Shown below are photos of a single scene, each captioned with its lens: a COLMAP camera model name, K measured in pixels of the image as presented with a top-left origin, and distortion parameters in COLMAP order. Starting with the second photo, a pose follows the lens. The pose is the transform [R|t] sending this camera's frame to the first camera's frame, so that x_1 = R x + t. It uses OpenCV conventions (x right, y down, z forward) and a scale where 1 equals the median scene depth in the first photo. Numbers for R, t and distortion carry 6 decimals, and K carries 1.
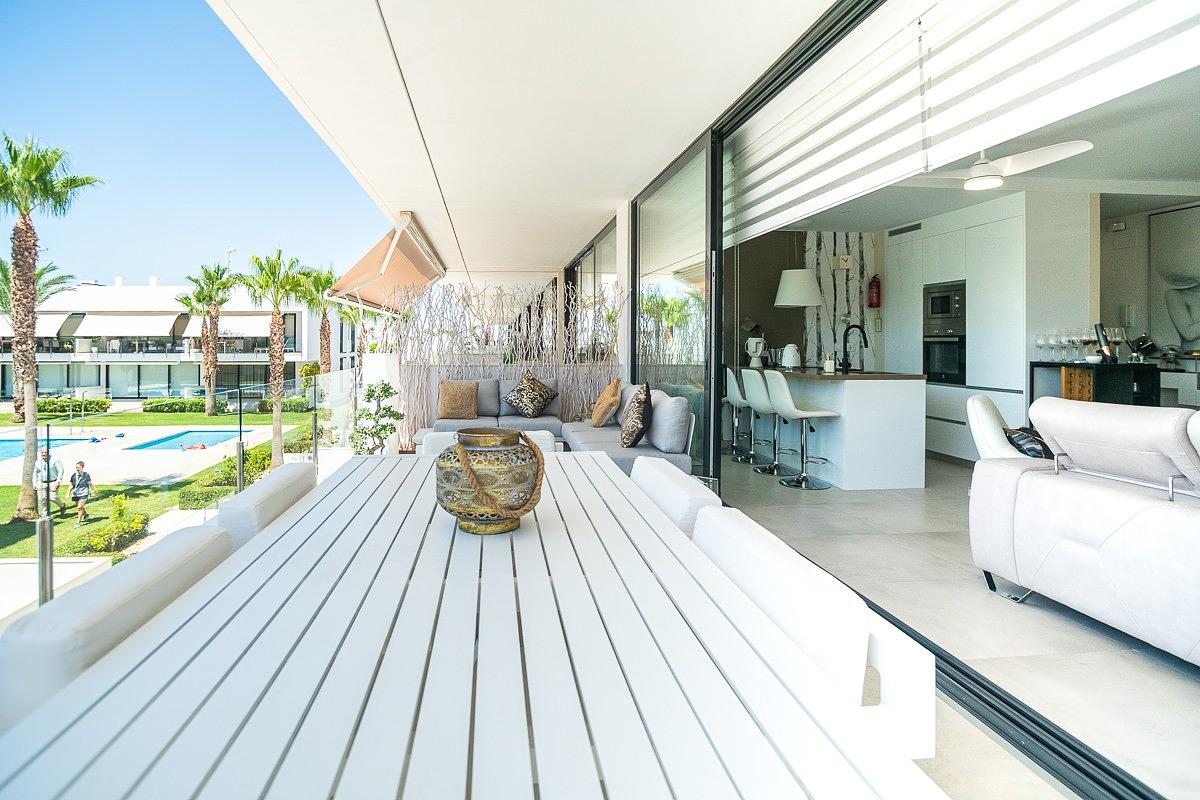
lens RADIAL K [[609.4, 0, 571.9], [0, 609.4, 352.3], [0, 0, 1]] dist [-0.033216, 0.000393]
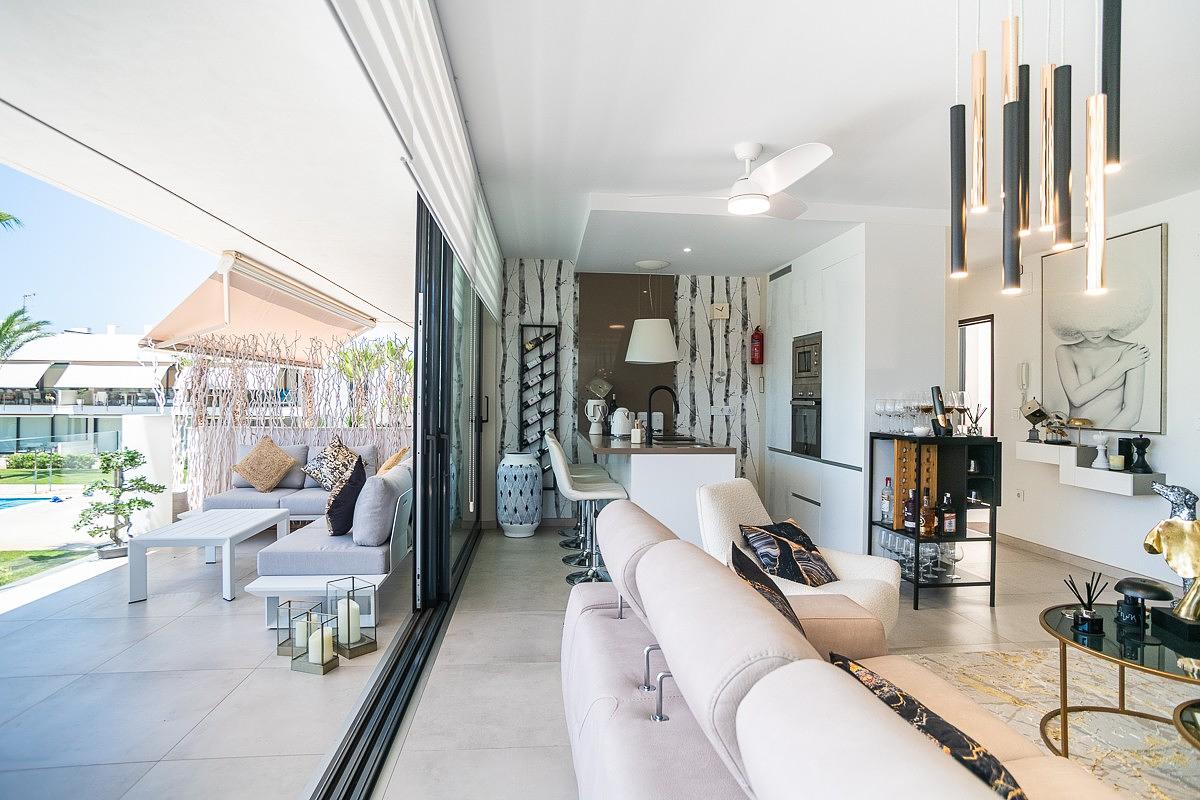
lens RADIAL K [[625.2, 0, 654.9], [0, 625.2, 404.9], [0, 0, 1]] dist [-0.038309, -0.000249]
pose [[0.999795, 0.006939, 0.019042, 0.335841], [-0.006876, 0.999971, -0.003370, -0.012364], [-0.019065, 0.003239, 0.999813, 0.115025]]
